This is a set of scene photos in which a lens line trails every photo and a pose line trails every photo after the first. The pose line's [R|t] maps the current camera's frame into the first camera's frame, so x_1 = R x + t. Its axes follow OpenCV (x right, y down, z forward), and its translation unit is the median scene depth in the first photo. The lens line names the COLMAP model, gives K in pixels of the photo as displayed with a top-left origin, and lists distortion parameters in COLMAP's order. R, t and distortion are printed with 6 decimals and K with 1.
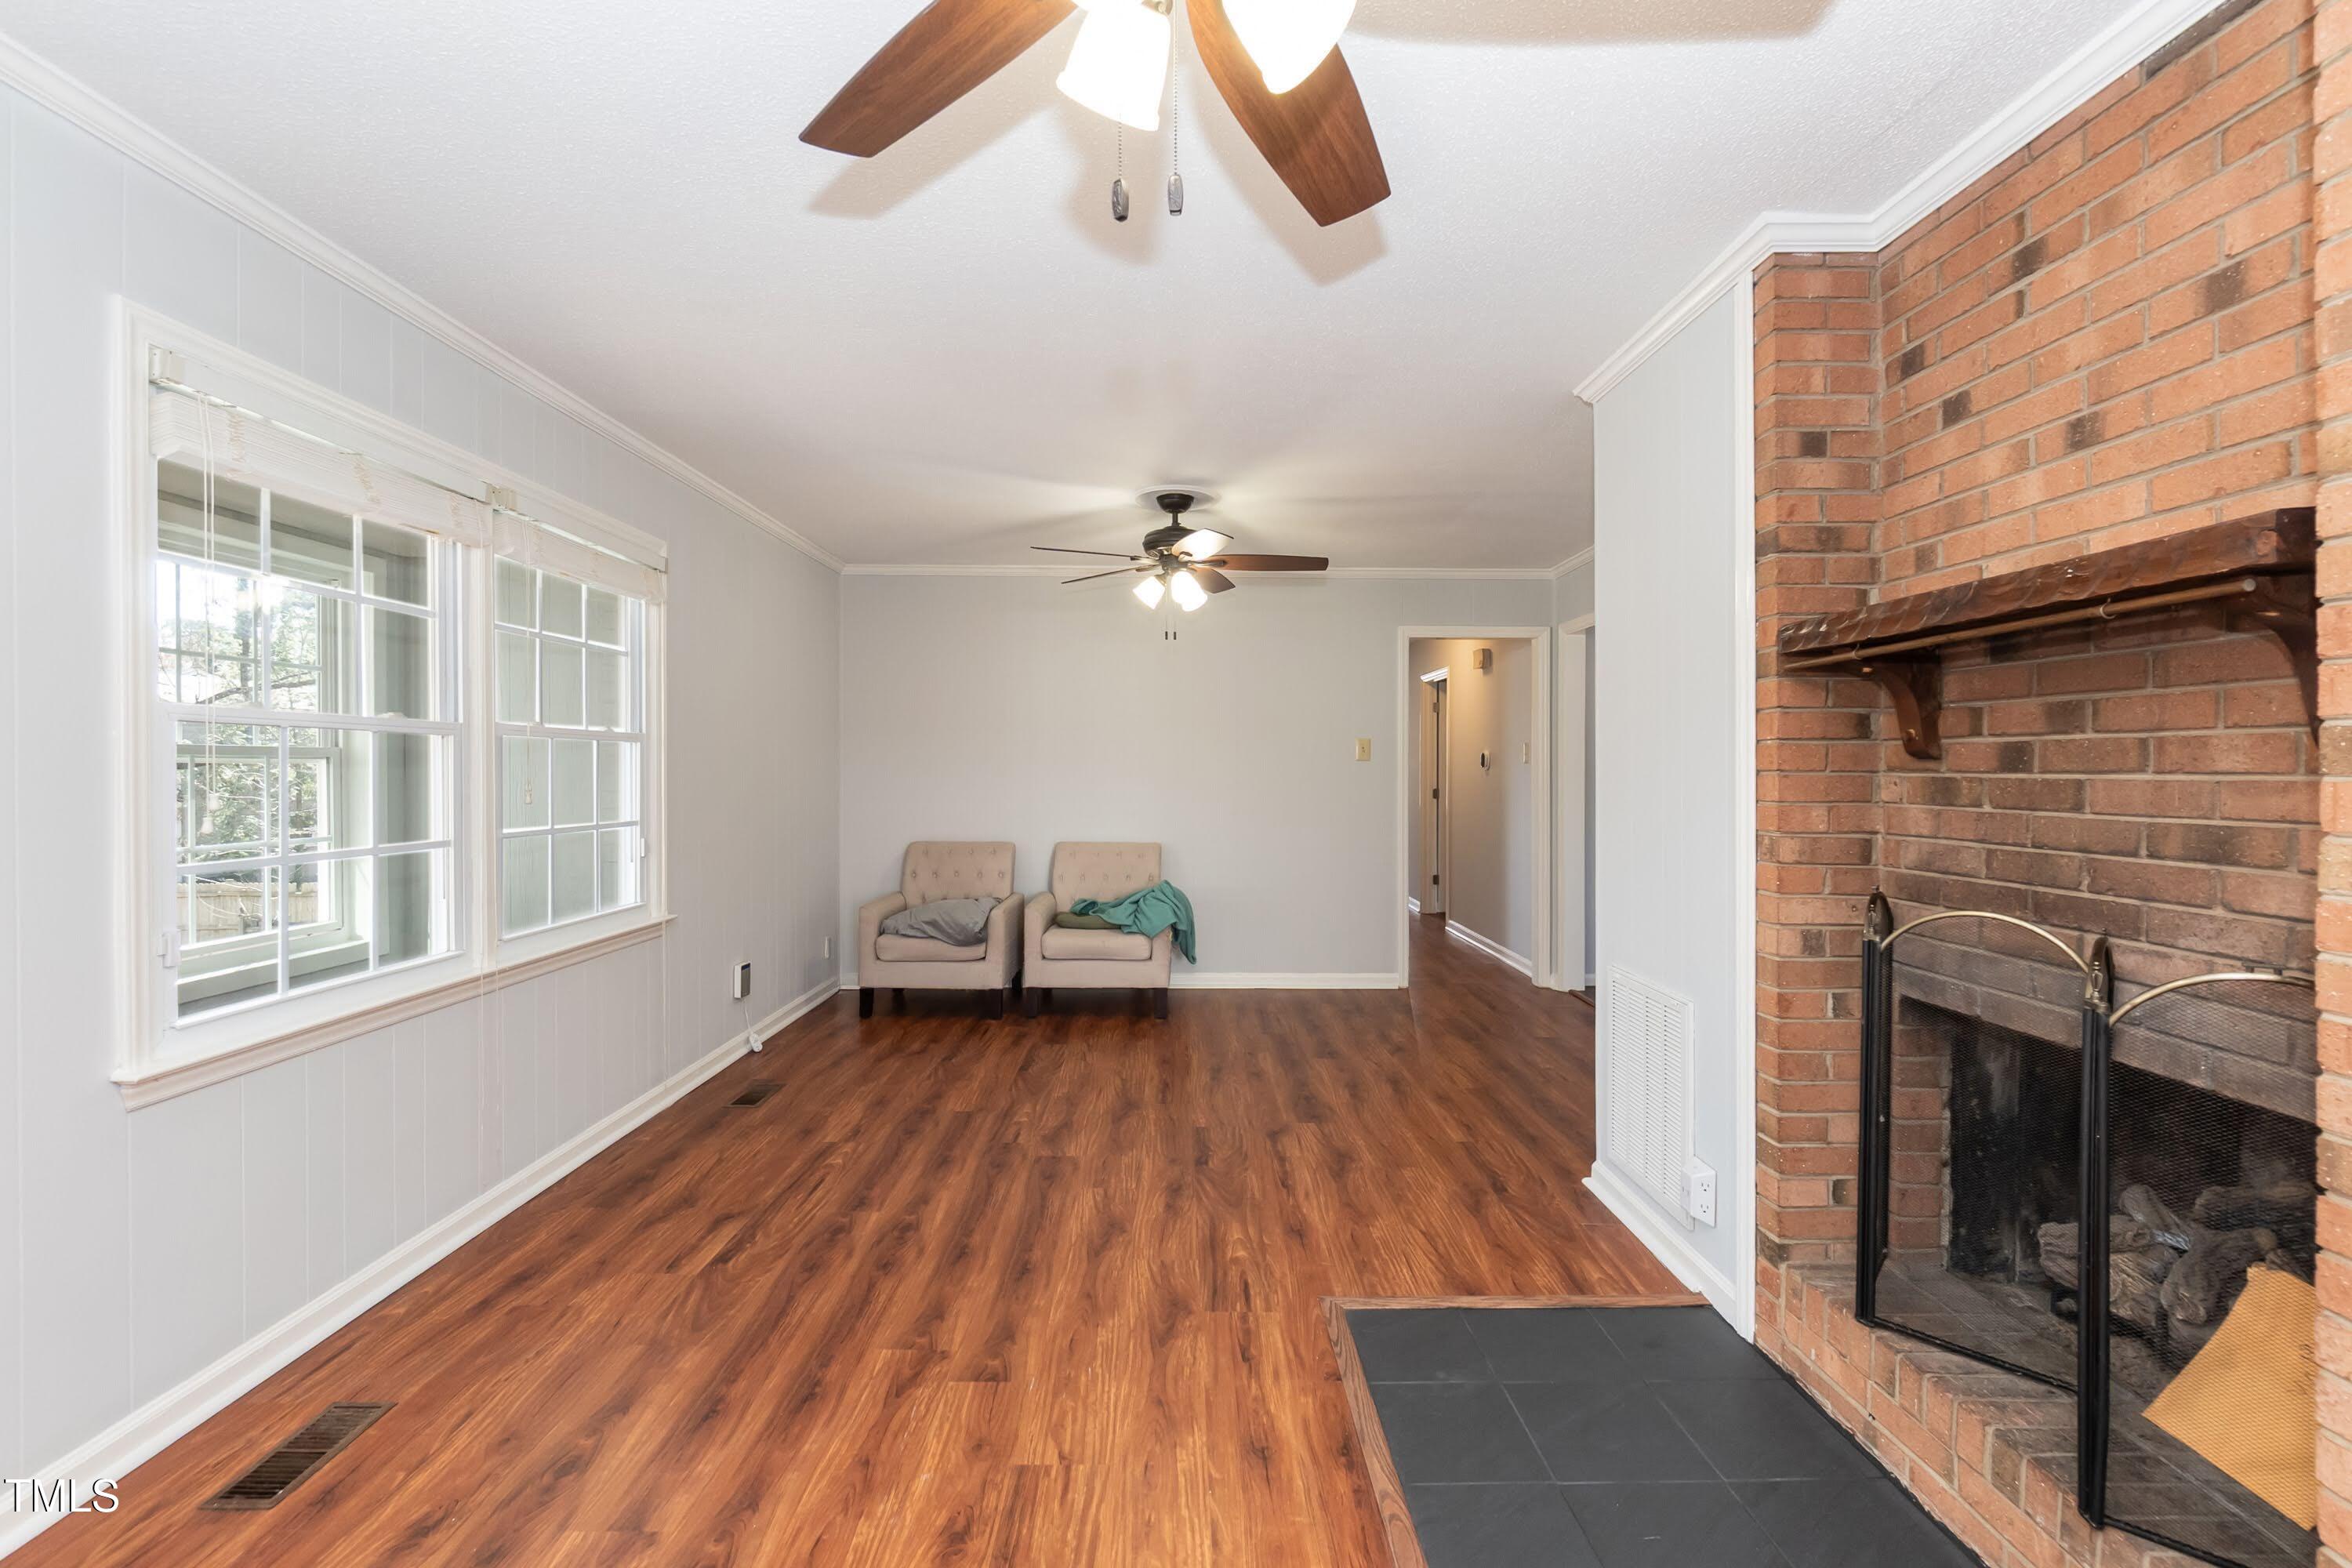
lens RADIAL K [[1039.9, 0, 1192.6], [0, 1039.9, 784.2], [0, 0, 1]] dist [0.003391, 0.000252]
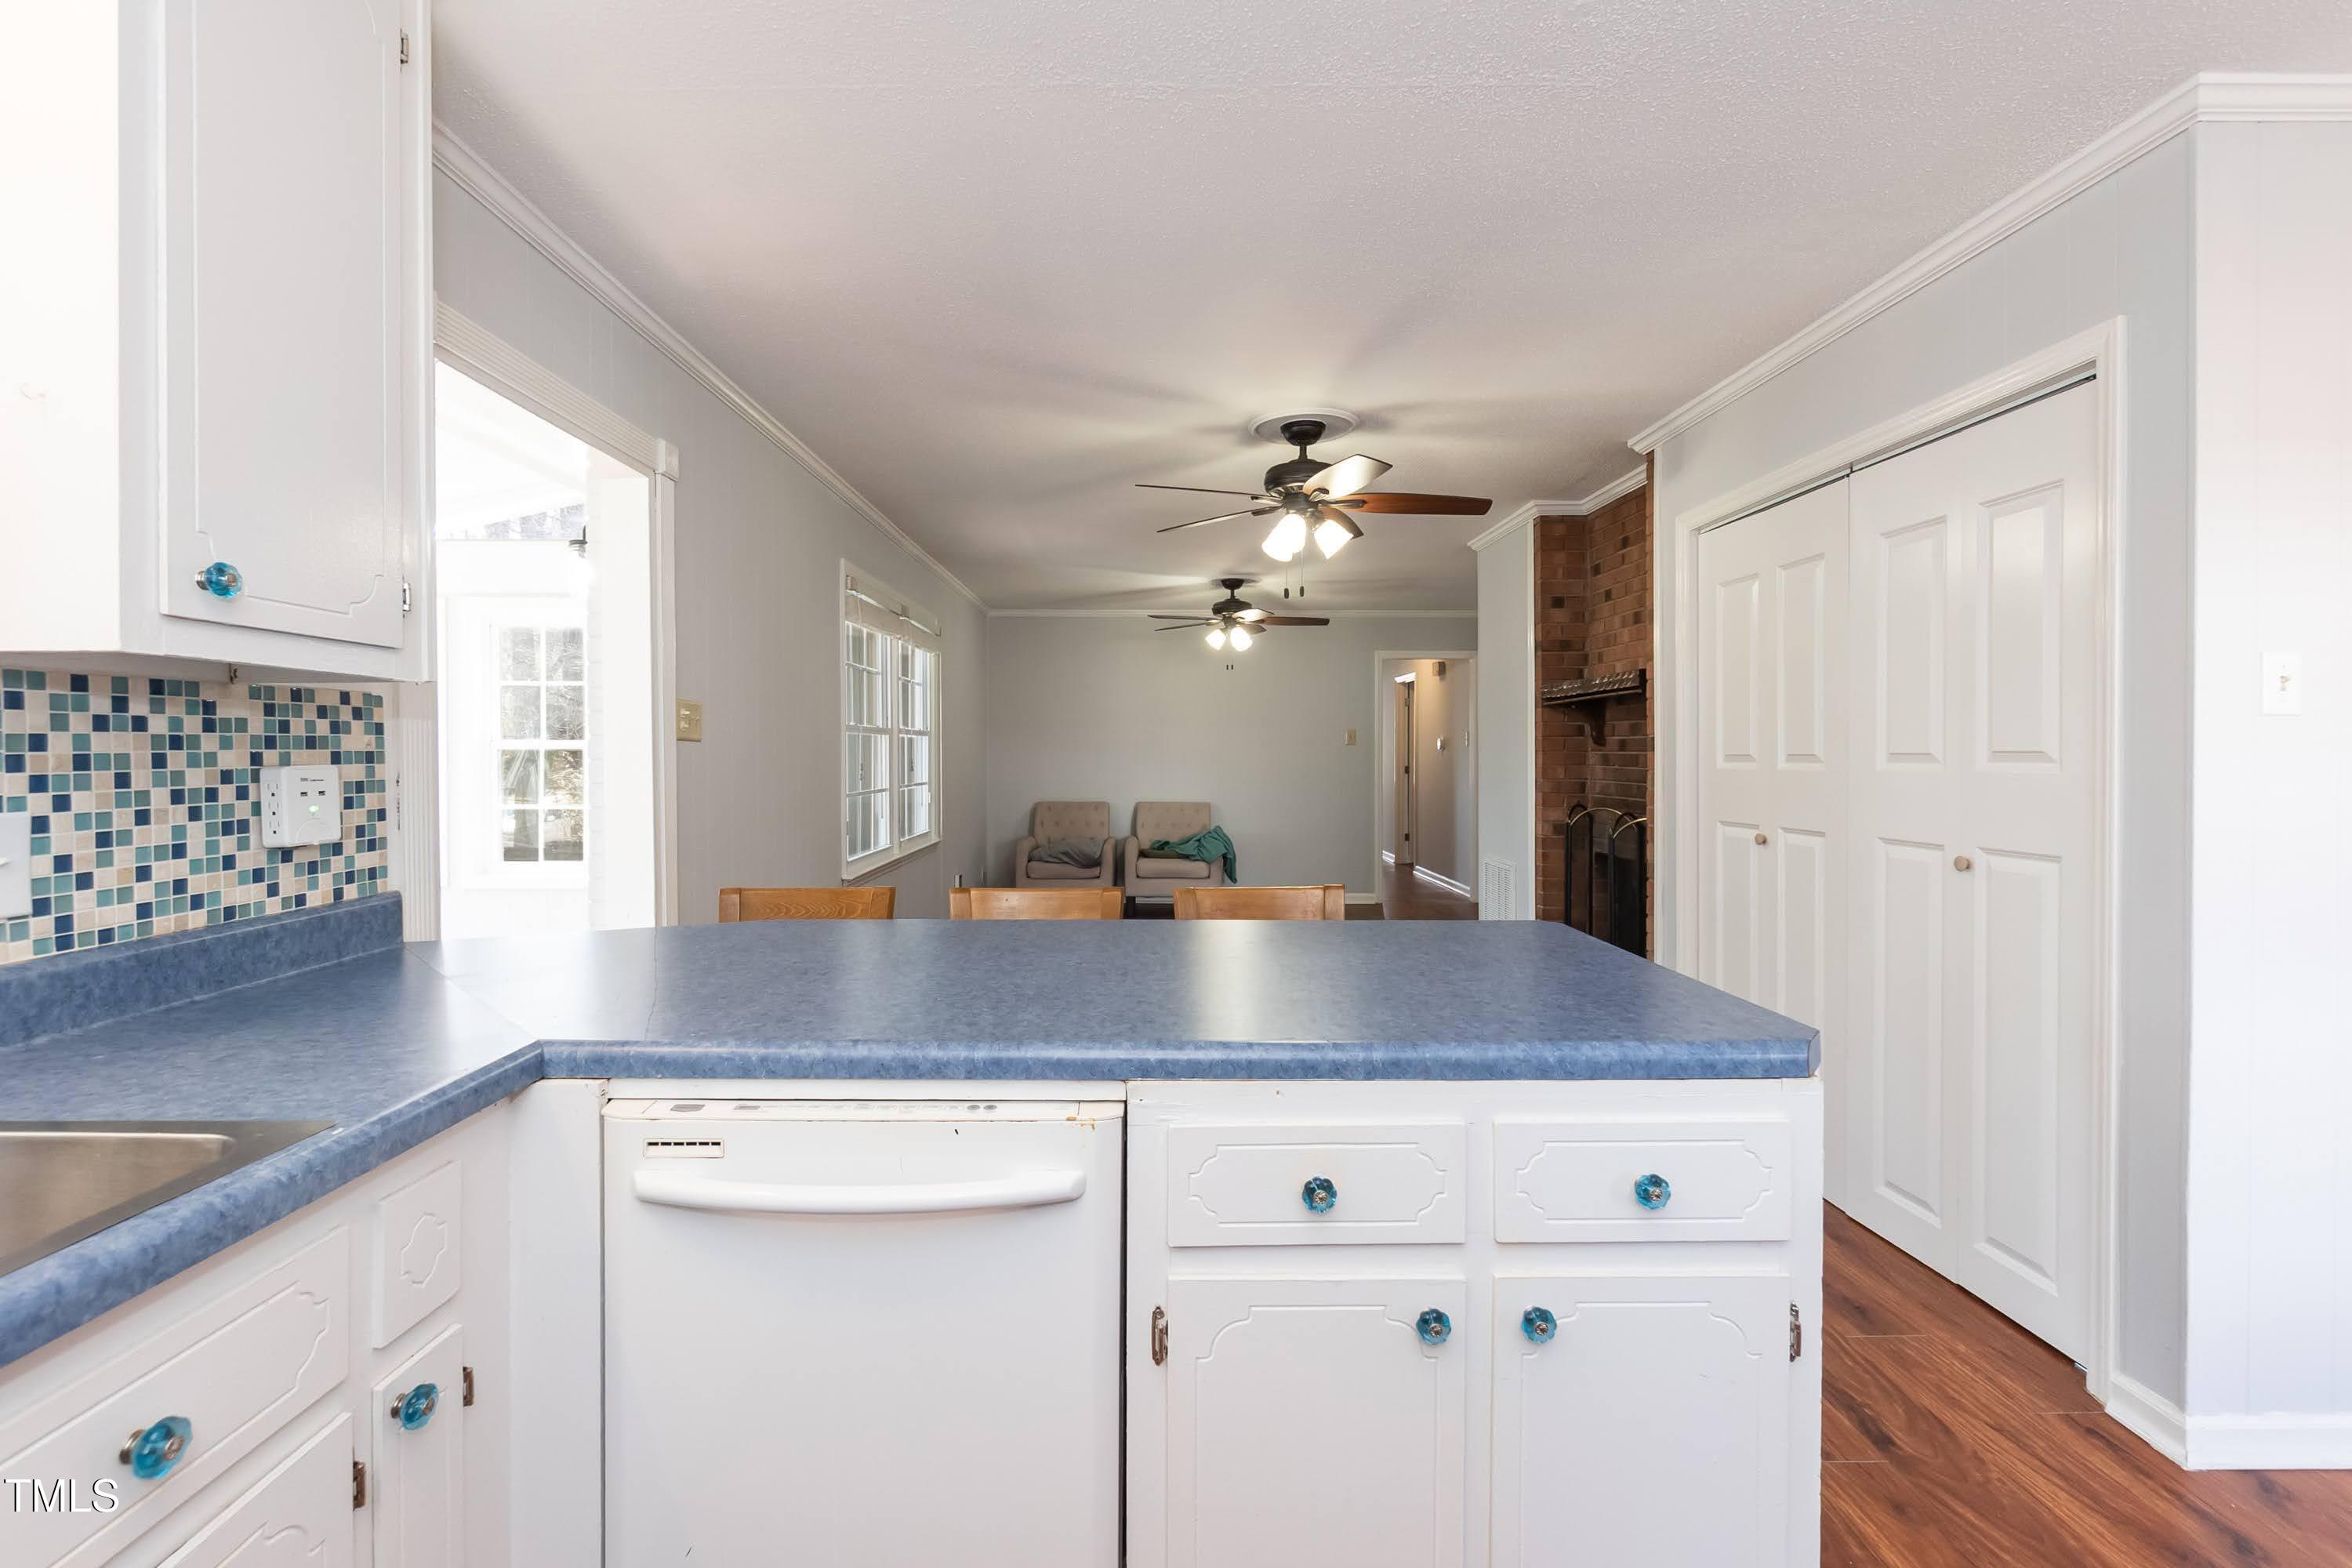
lens RADIAL K [[1039.9, 0, 1161.9], [0, 1039.9, 776.0], [0, 0, 1]] dist [0.003391, 0.000252]
pose [[0.999896, -0.002411, -0.014184, -0.089116], [0.002542, 0.999954, 0.009220, 0.007606], [0.014161, -0.009255, 0.999857, -0.513210]]
